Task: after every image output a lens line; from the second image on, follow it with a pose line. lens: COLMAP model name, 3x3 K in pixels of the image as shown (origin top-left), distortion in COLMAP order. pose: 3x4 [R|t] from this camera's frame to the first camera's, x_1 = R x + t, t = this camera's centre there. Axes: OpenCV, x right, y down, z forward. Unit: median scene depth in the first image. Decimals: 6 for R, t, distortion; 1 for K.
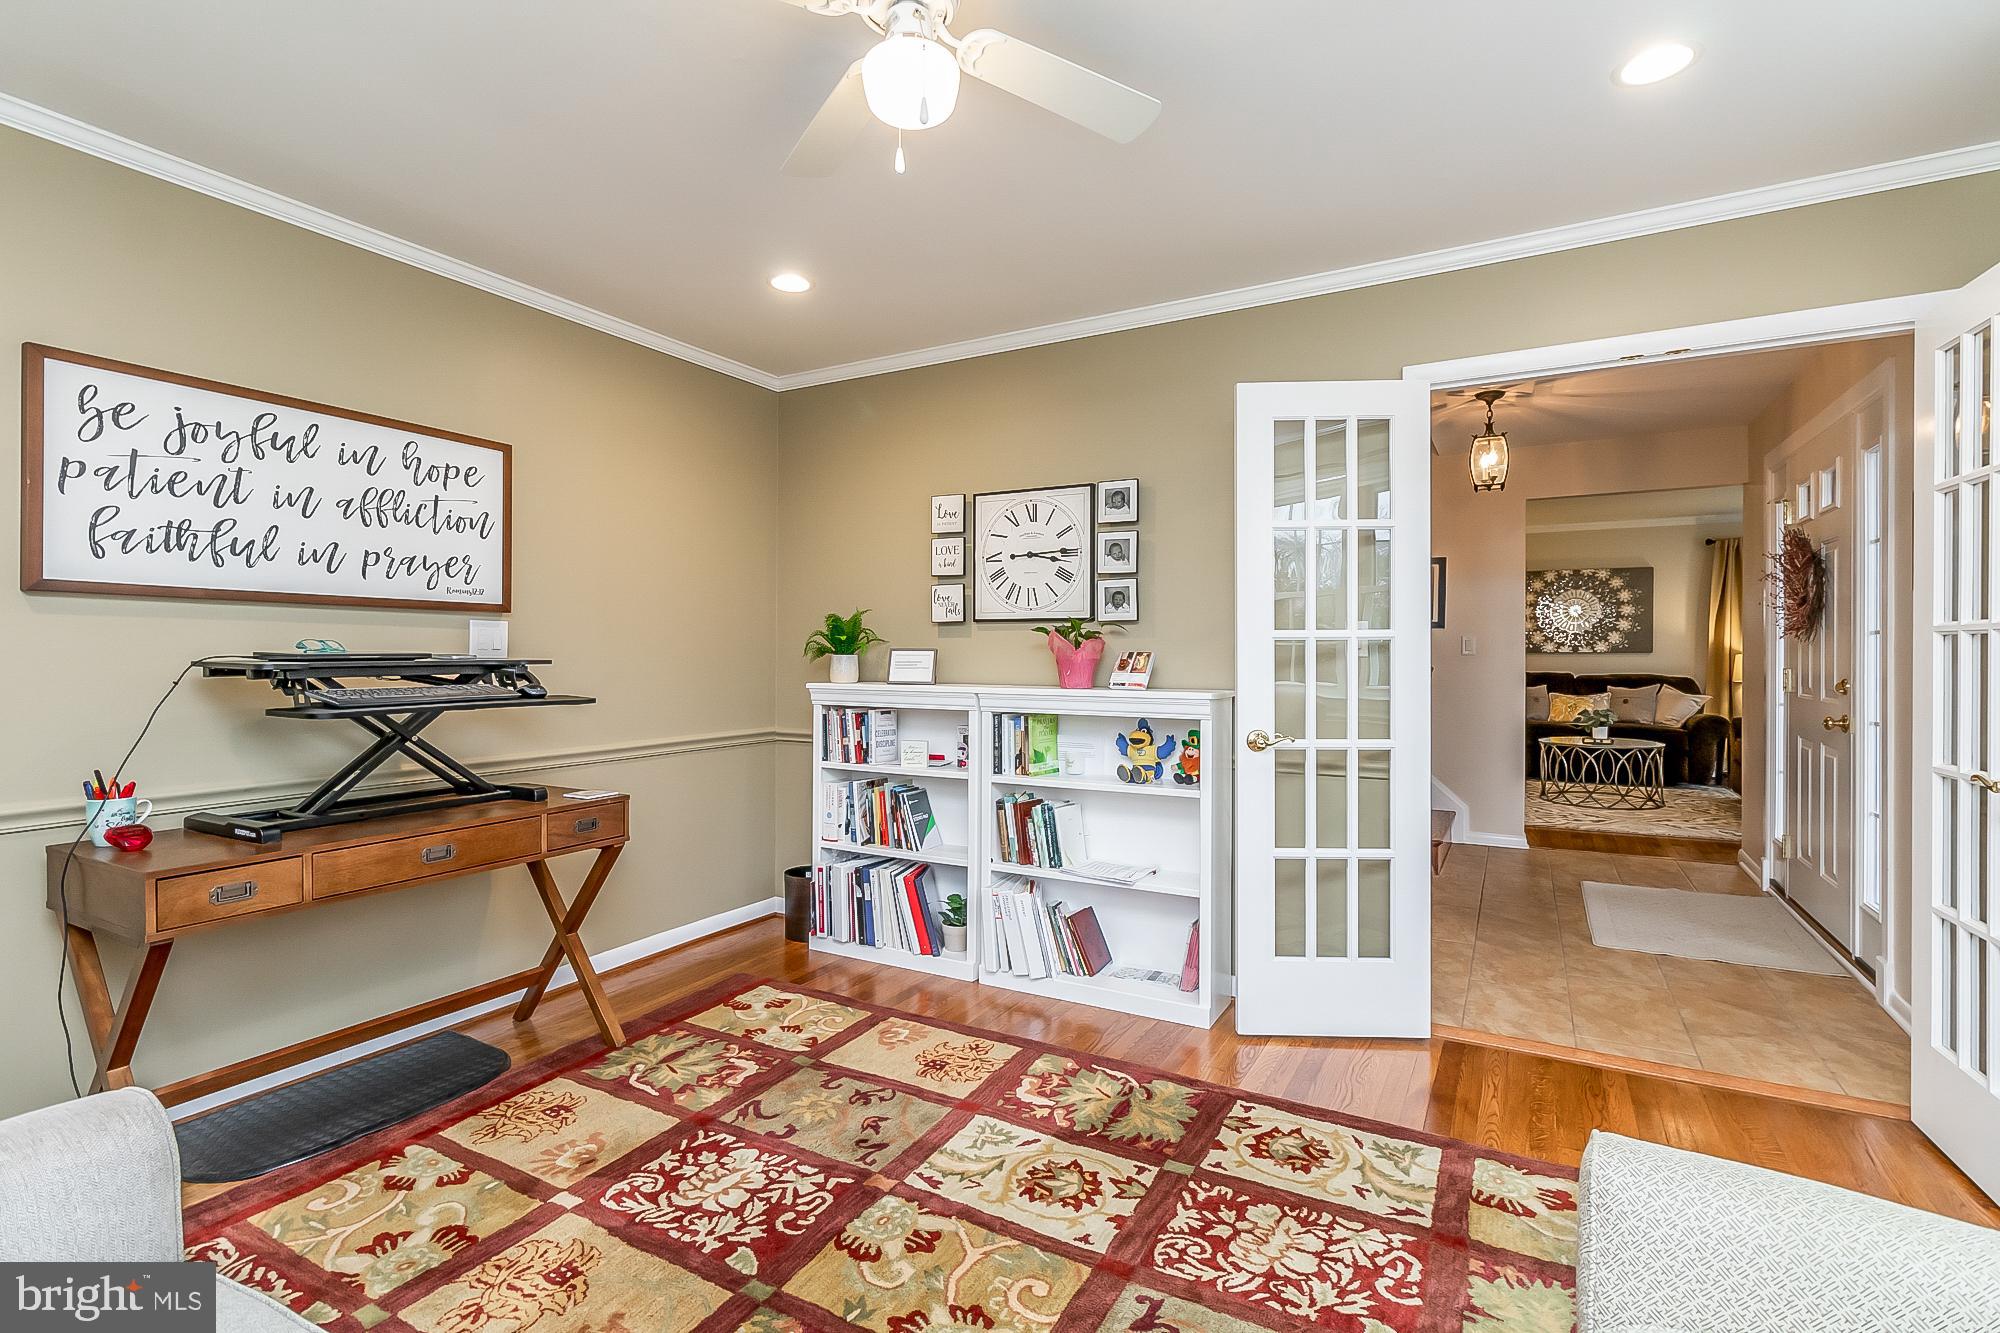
lens RADIAL K [[897.4, 0, 1001.4], [0, 897.4, 656.2], [0, 0, 1]] dist [0.000610, -0.000061]
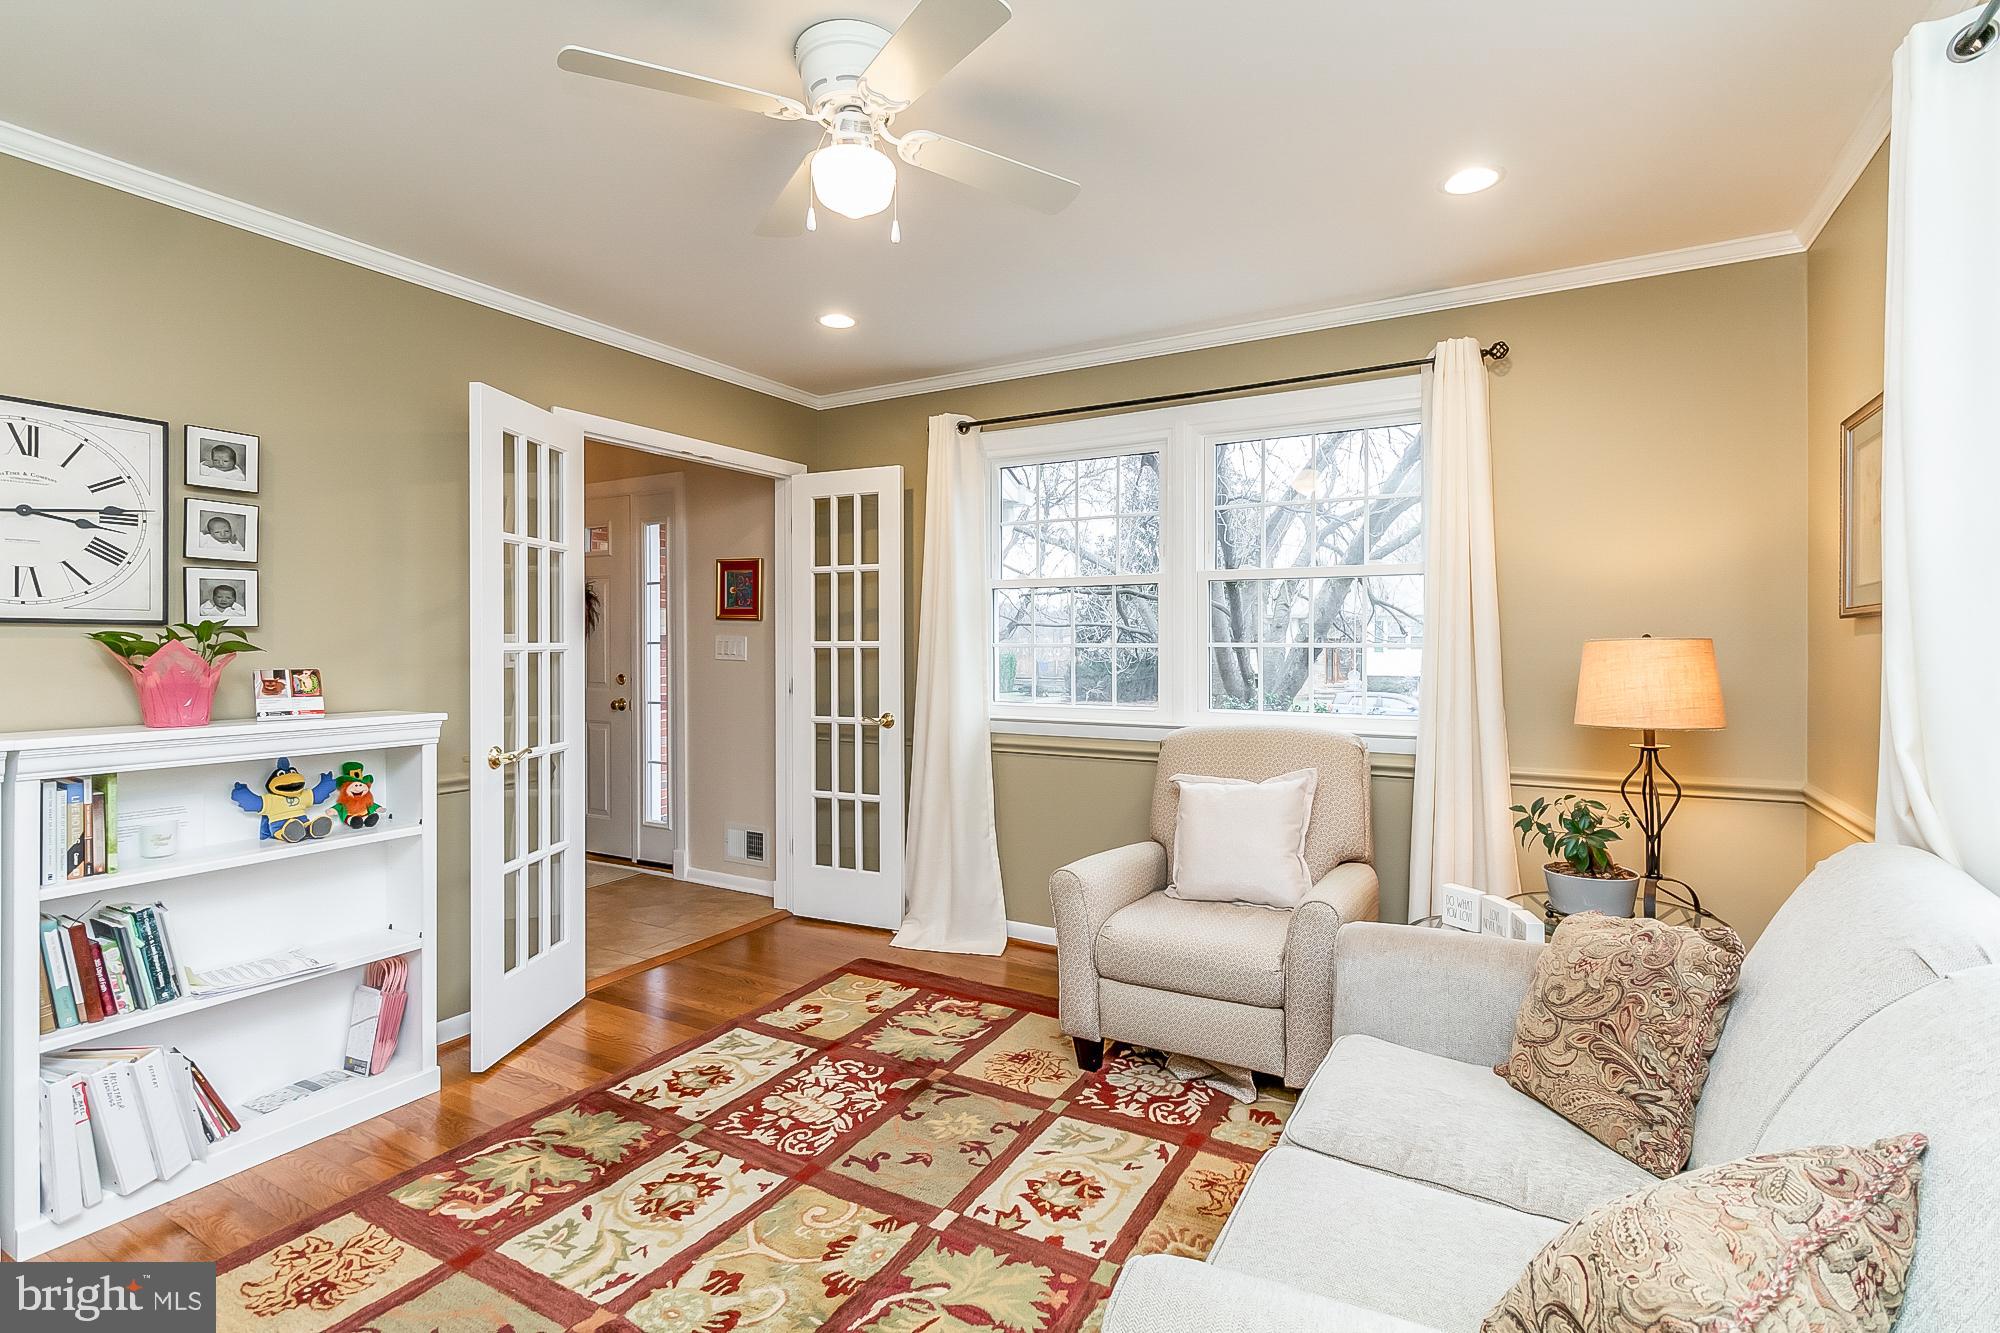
lens RADIAL K [[918.7, 0, 997.8], [0, 918.7, 643.6], [0, 0, 1]] dist [0.000660, 0.000233]
pose [[0.035565, 0.000649, 0.999367, -0.830817], [0.008820, 0.999961, -0.000963, -0.028458], [-0.999328, 0.008849, 0.035558, 0.511580]]
